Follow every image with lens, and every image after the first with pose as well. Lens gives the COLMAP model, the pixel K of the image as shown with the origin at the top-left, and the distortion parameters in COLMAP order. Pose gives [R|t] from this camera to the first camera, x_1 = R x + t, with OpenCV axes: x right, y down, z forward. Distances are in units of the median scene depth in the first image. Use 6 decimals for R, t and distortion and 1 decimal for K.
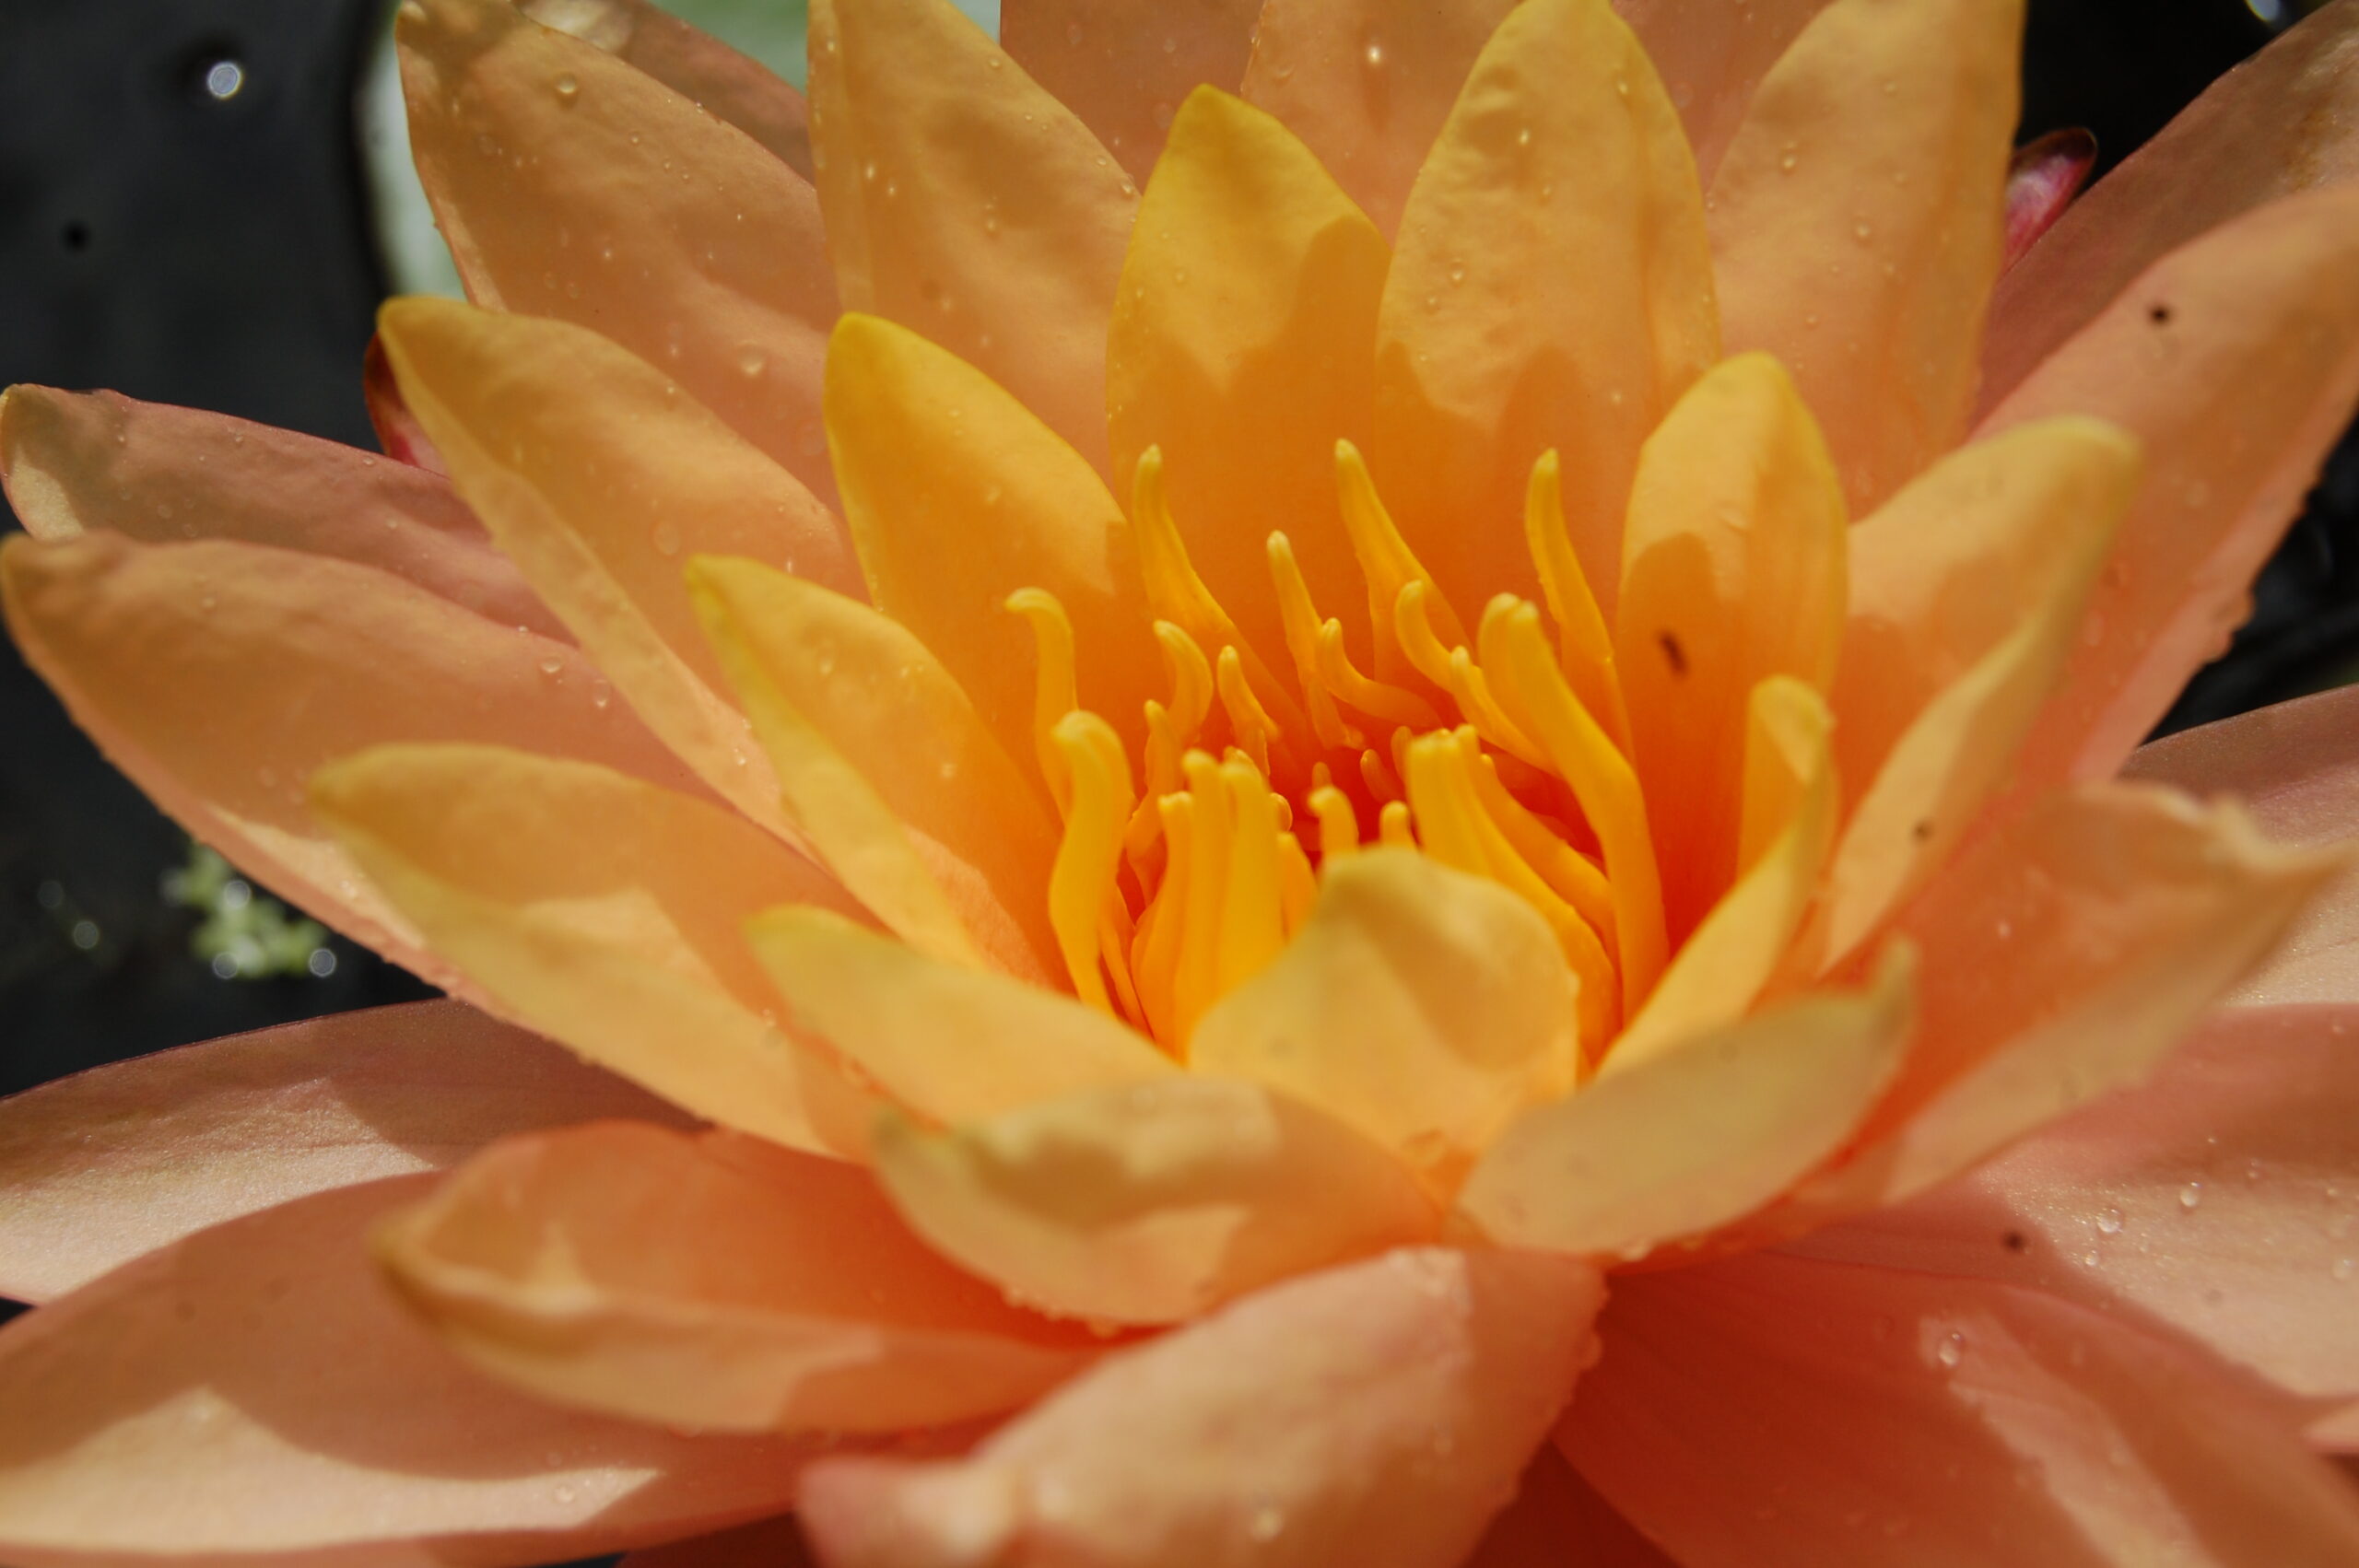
lens RADIAL K [[3855.5, 0, 1179.5], [0, 3855.5, 784.0], [0, 0, 1]] dist [-0.061604, -0.000537]
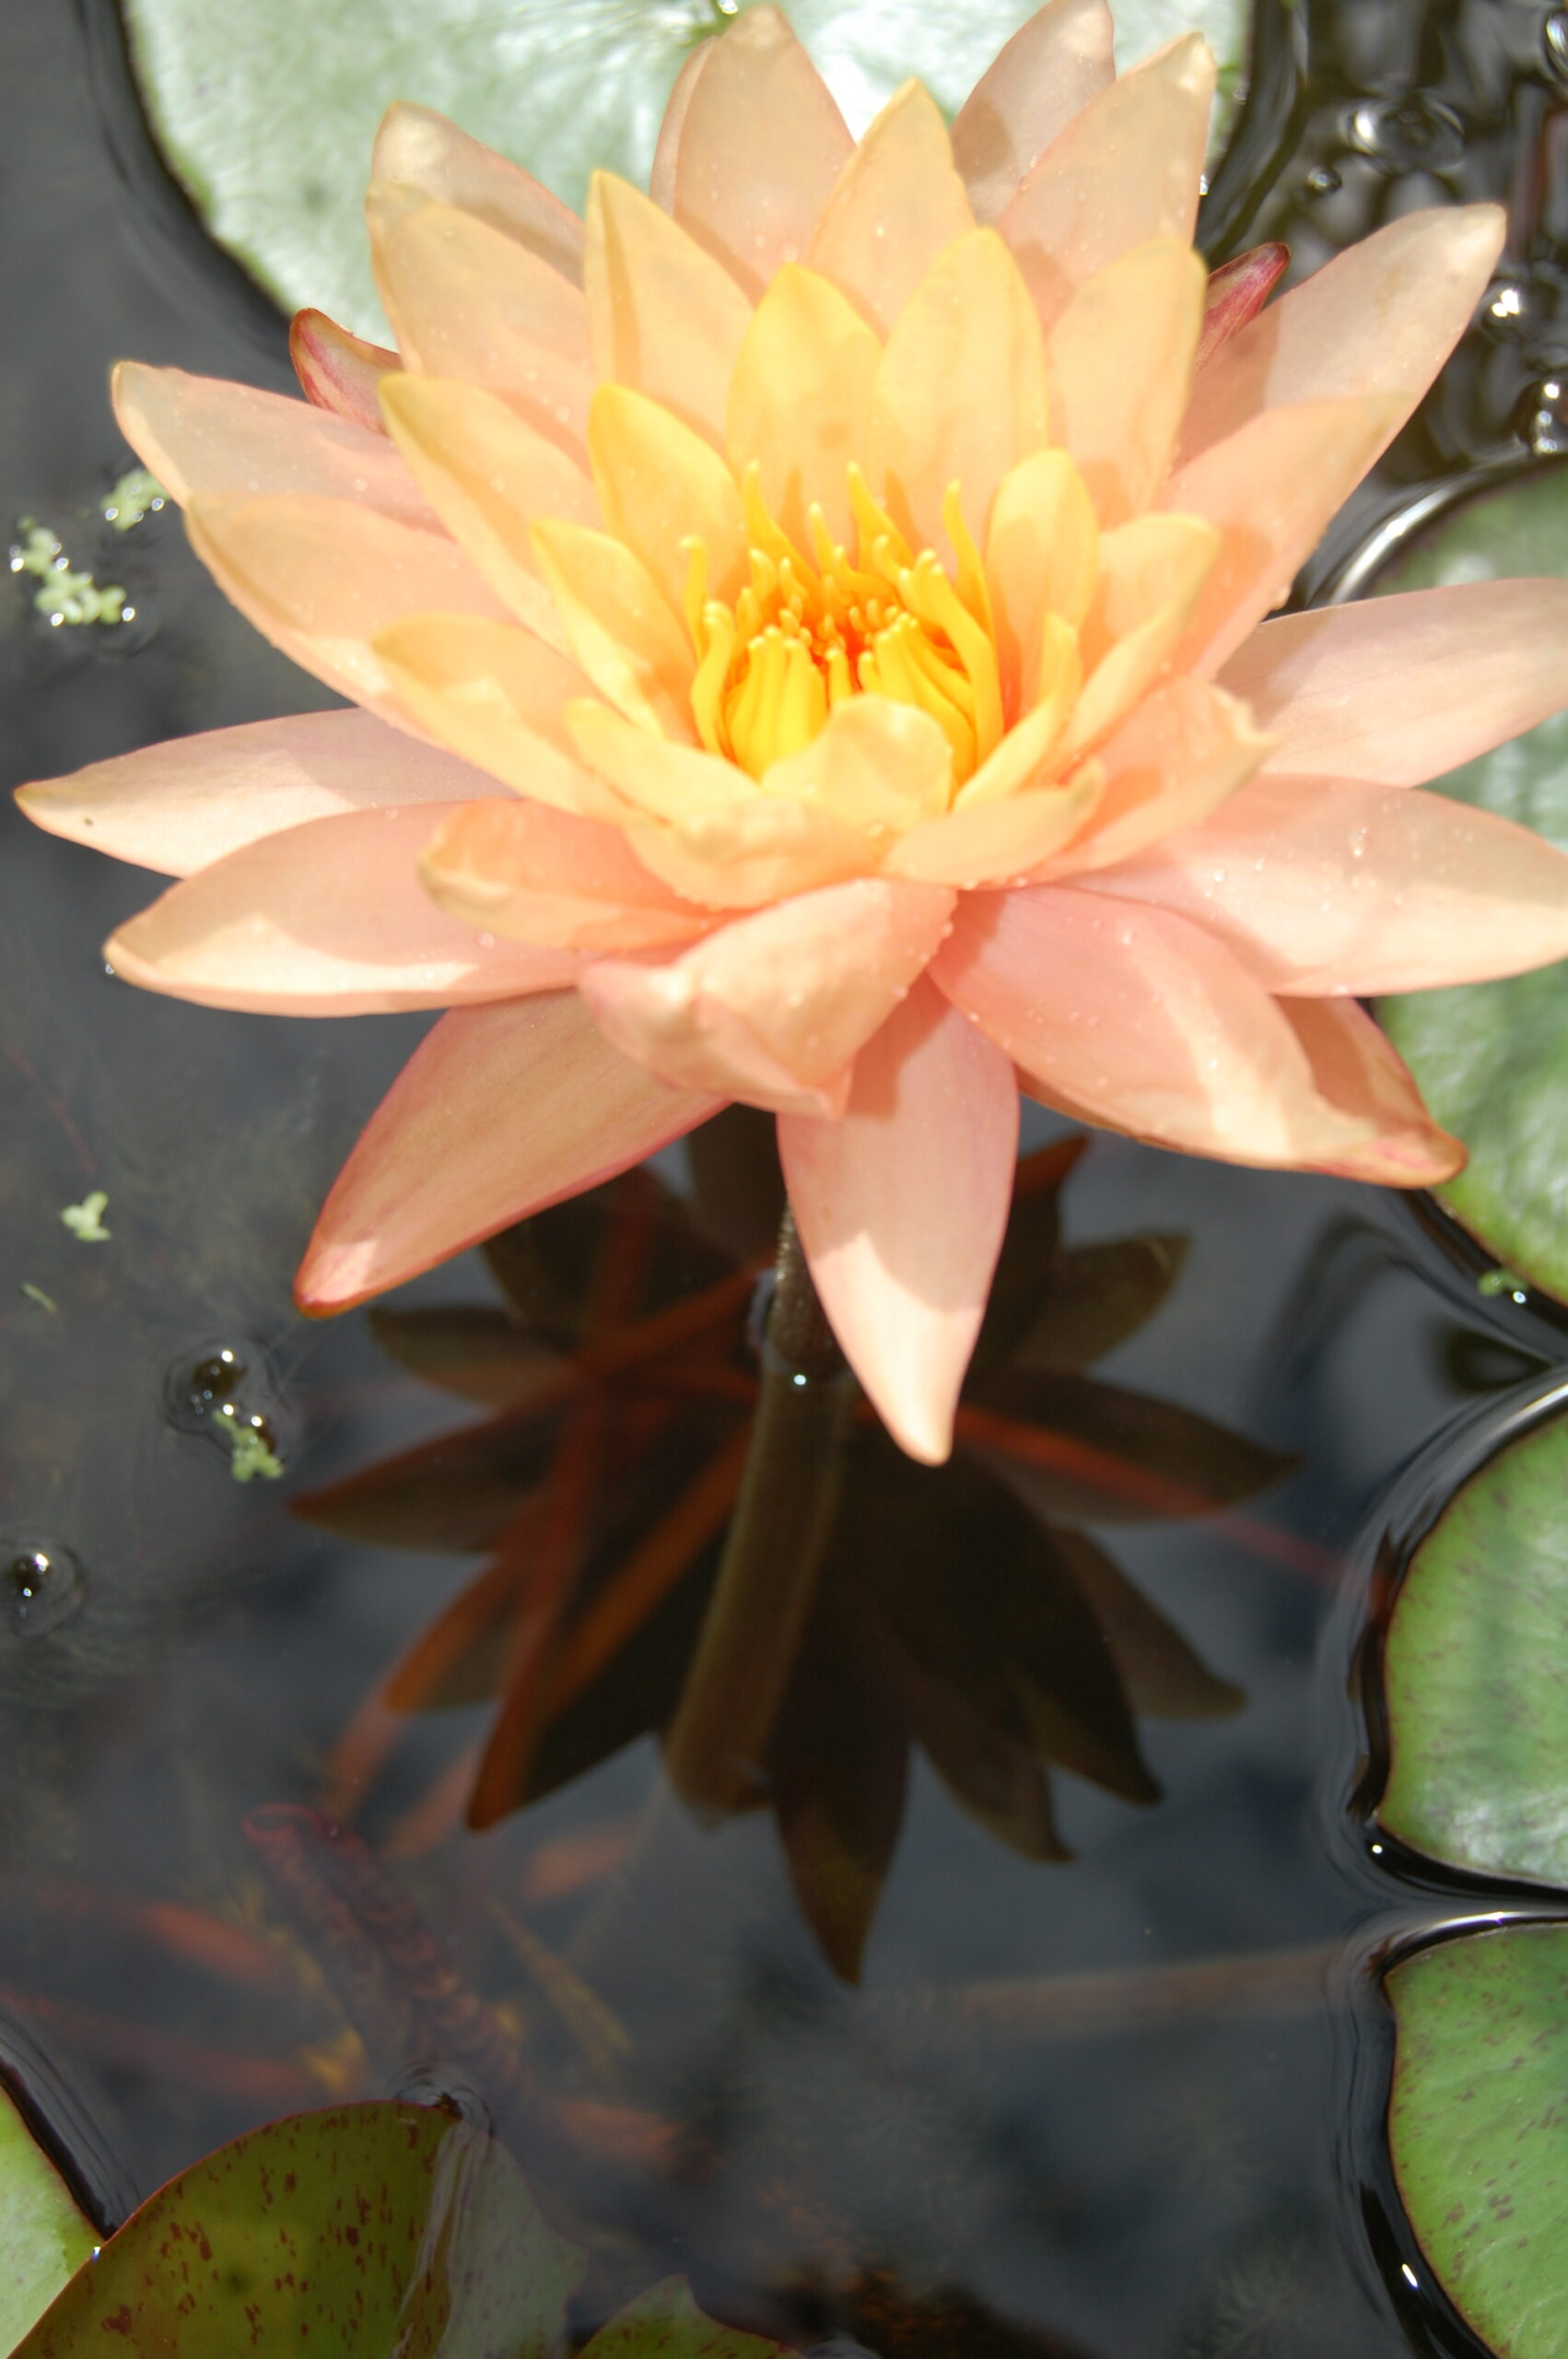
lens RADIAL K [[3949.3, 0, 784.0], [0, 3949.3, 1179.5], [0, 0, 1]] dist [-0.008757, -0.048188]
pose [[0.997914, 0.041121, 0.049770, -0.080779], [-0.051162, 0.973891, 0.221178, -0.186057], [-0.039376, -0.223263, 0.973963, -1.090532]]
